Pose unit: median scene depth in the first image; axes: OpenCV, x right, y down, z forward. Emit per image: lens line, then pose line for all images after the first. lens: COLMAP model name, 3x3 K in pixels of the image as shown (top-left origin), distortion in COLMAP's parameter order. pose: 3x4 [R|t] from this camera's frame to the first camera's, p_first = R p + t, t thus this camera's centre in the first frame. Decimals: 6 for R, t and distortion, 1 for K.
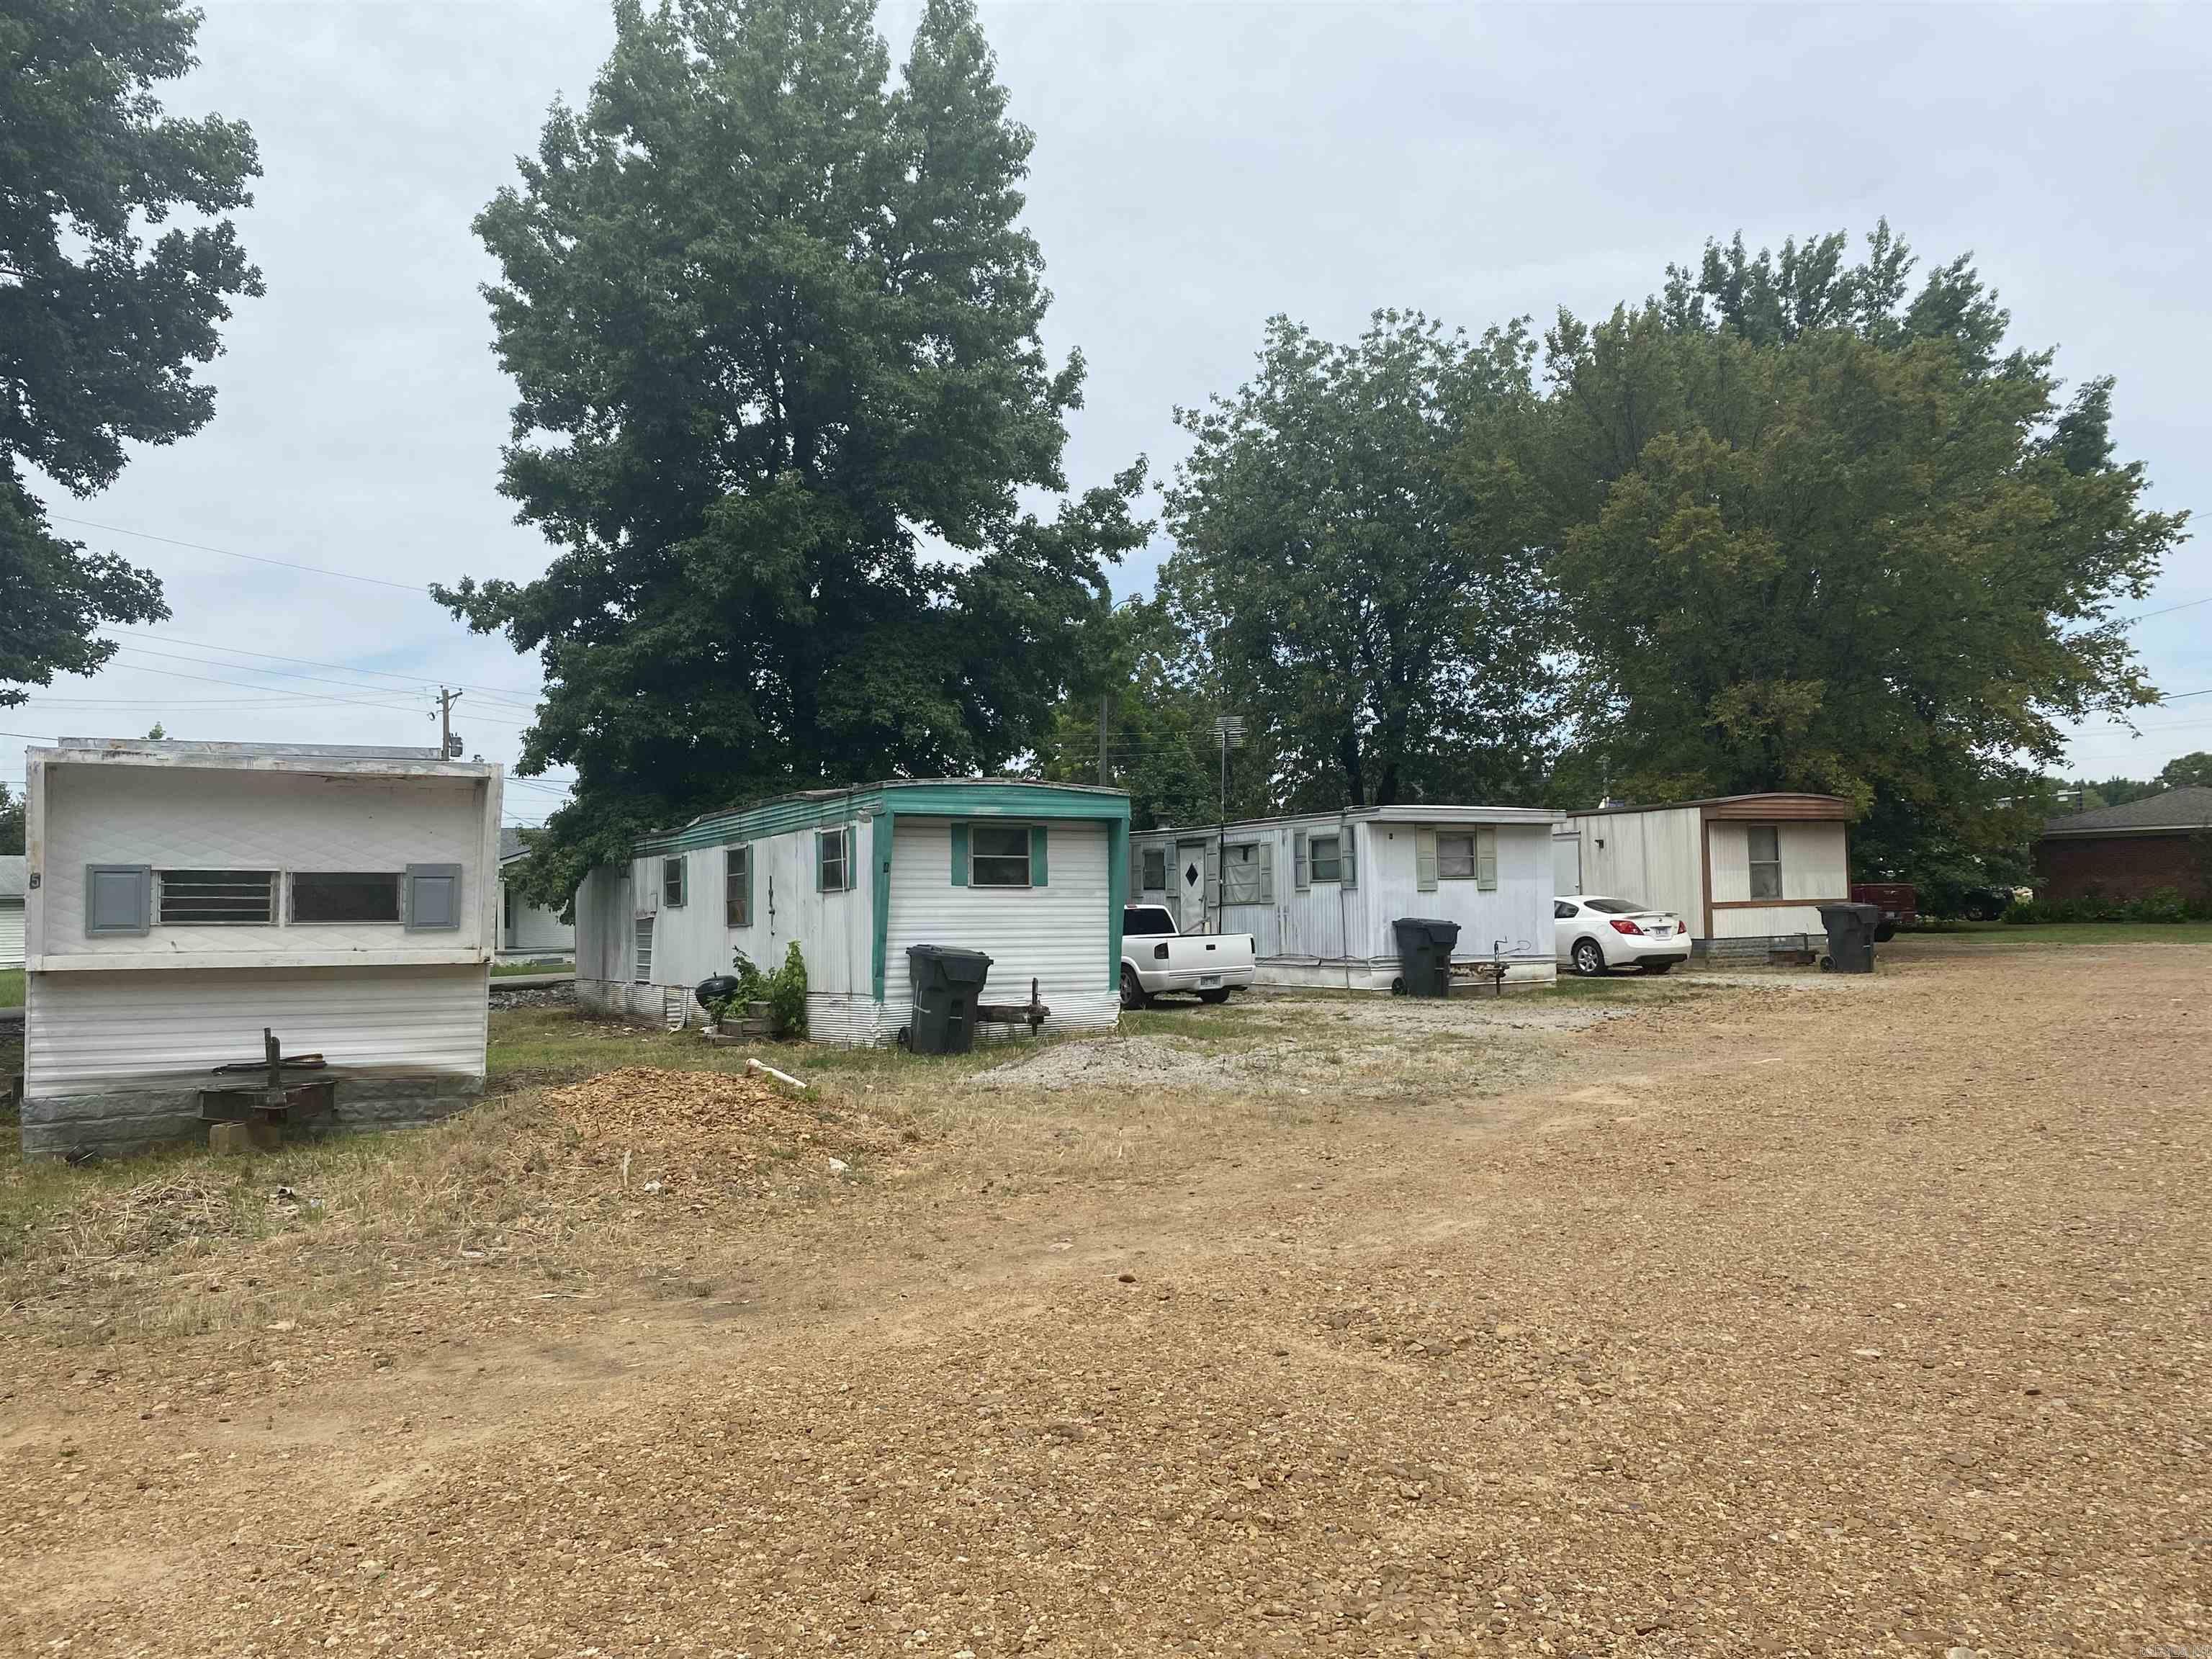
lens RADIAL K [[1664.2, 0, 1106.0], [0, 1664.2, 829.5], [0, 0, 1]] dist [0.033269, -0.049263]
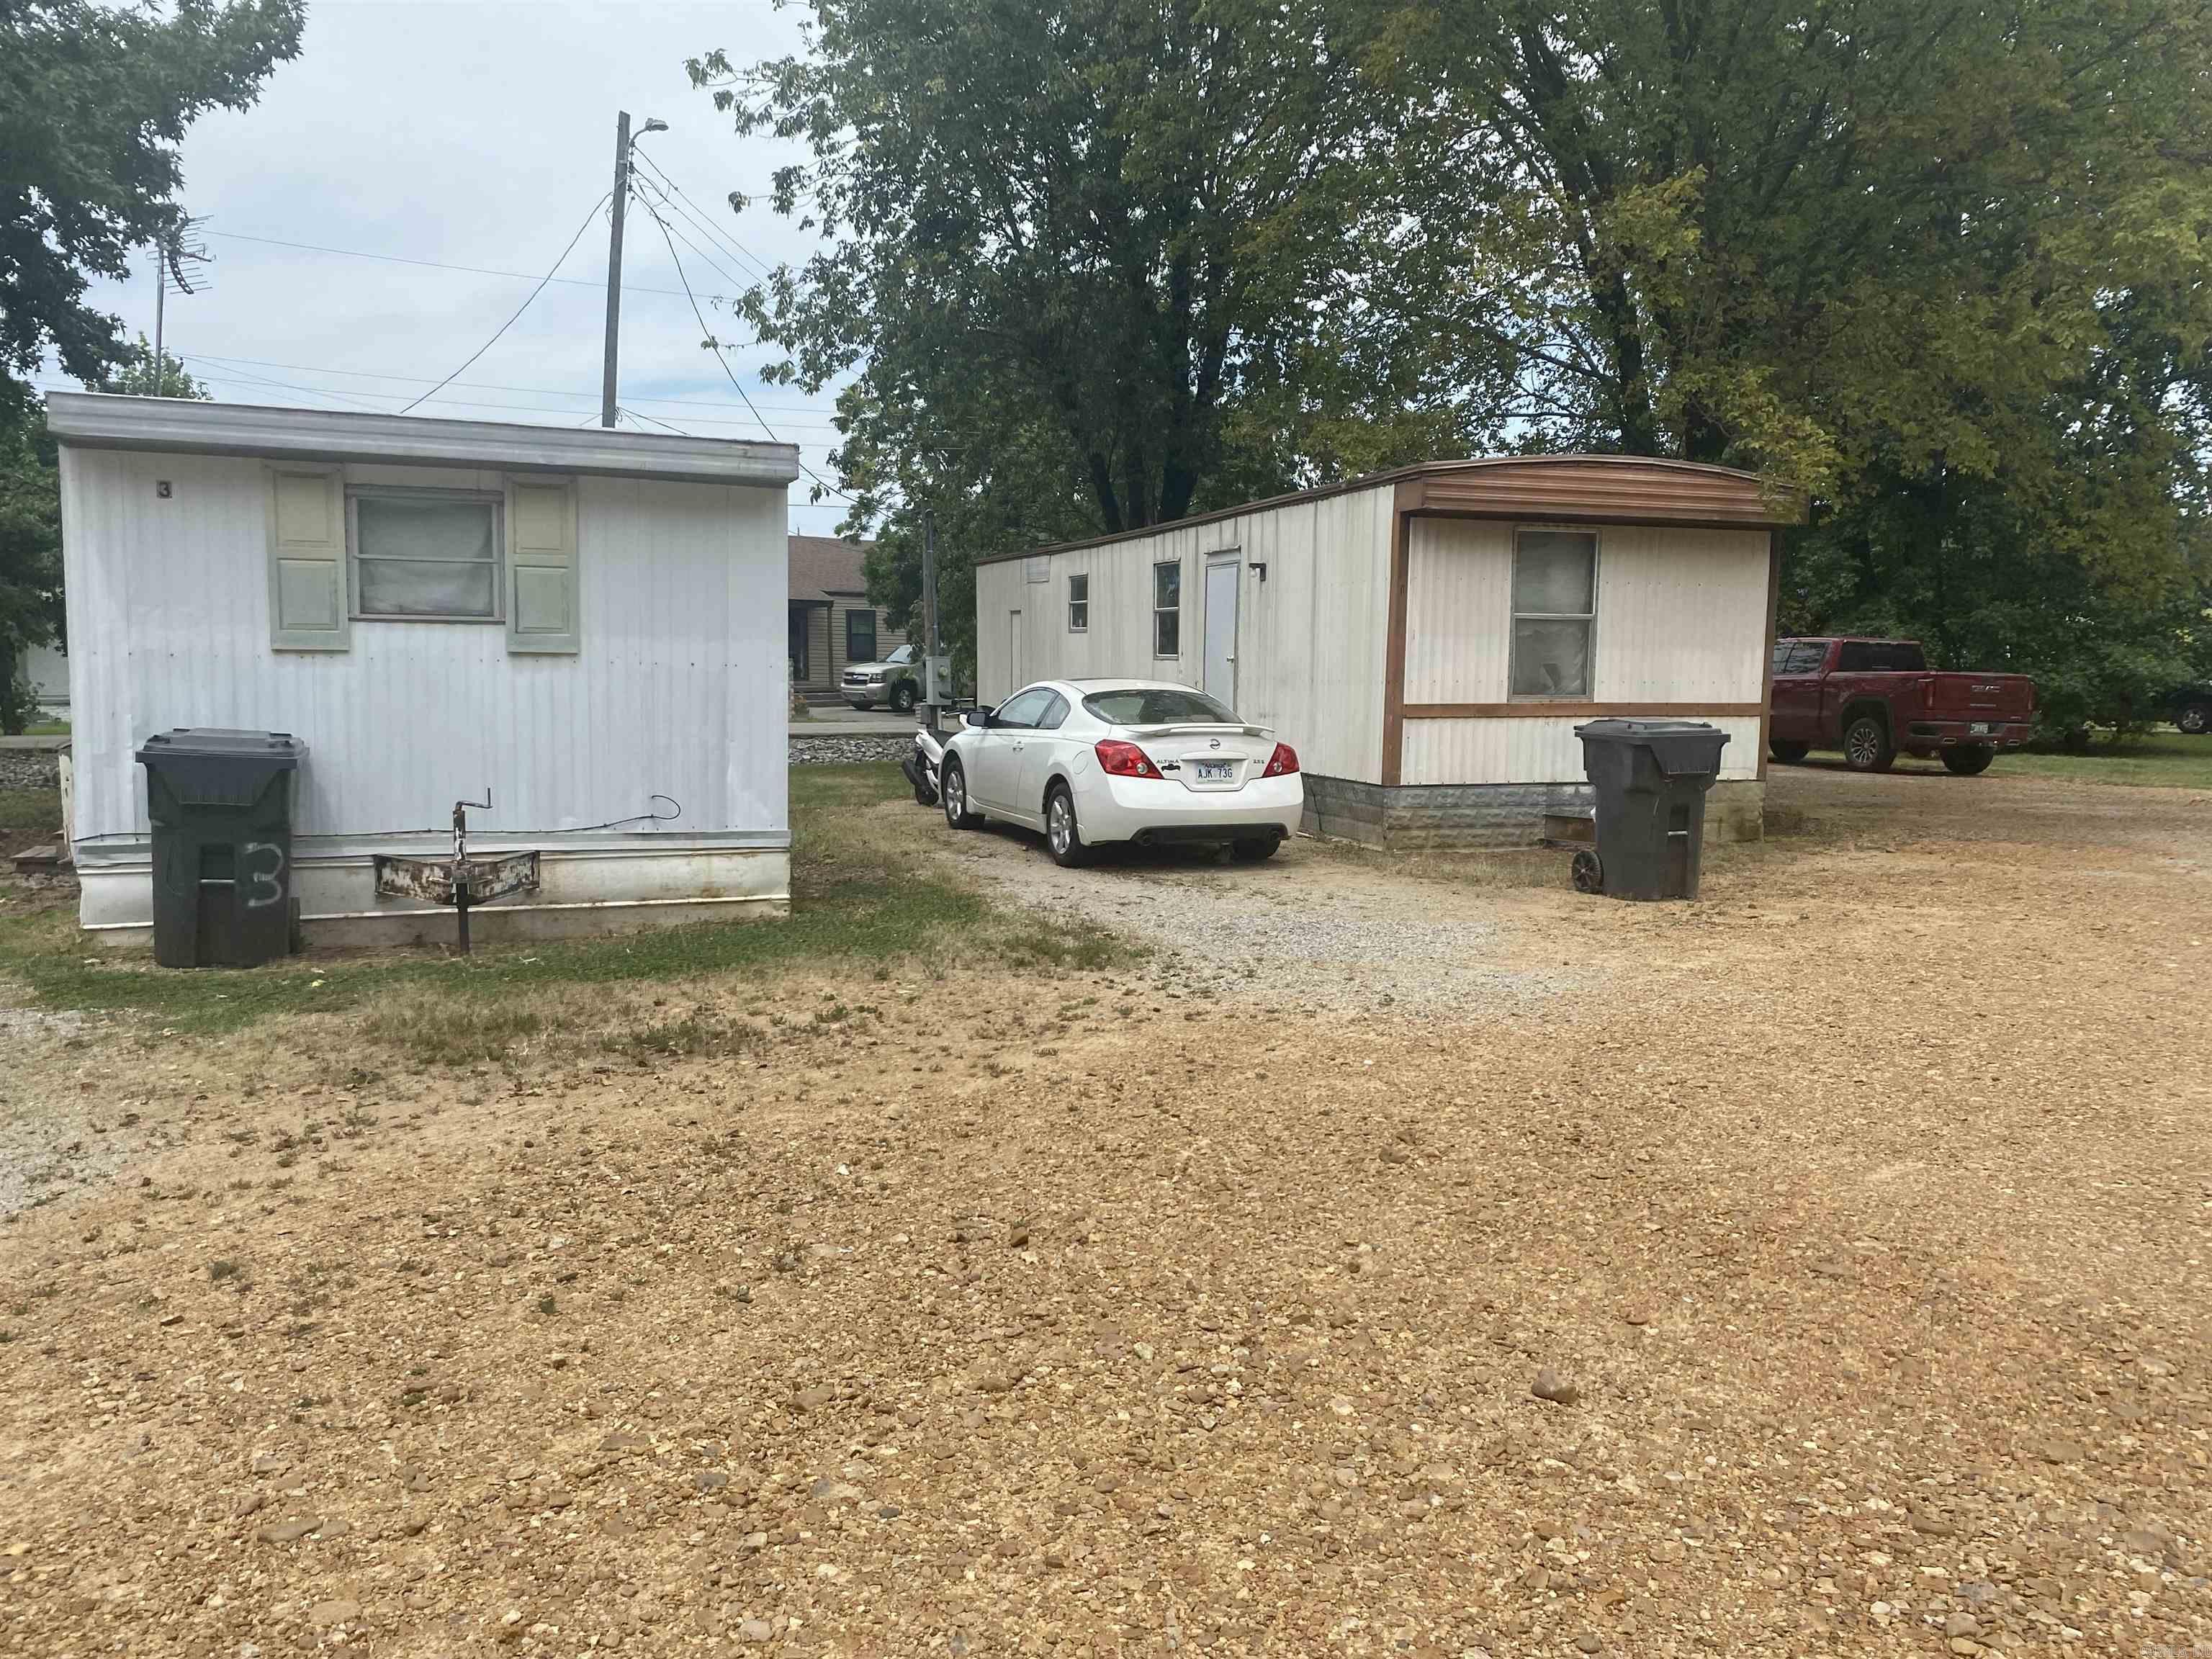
lens RADIAL K [[1558.5, 0, 1106.0], [0, 1558.5, 829.5], [0, 0, 1]] dist [0.105697, -0.199812]
pose [[0.988774, 0.045489, -0.142325, 0.345950], [-0.024051, 0.988564, 0.148869, 0.016881], [0.147470, -0.143774, 0.978561, 0.580581]]
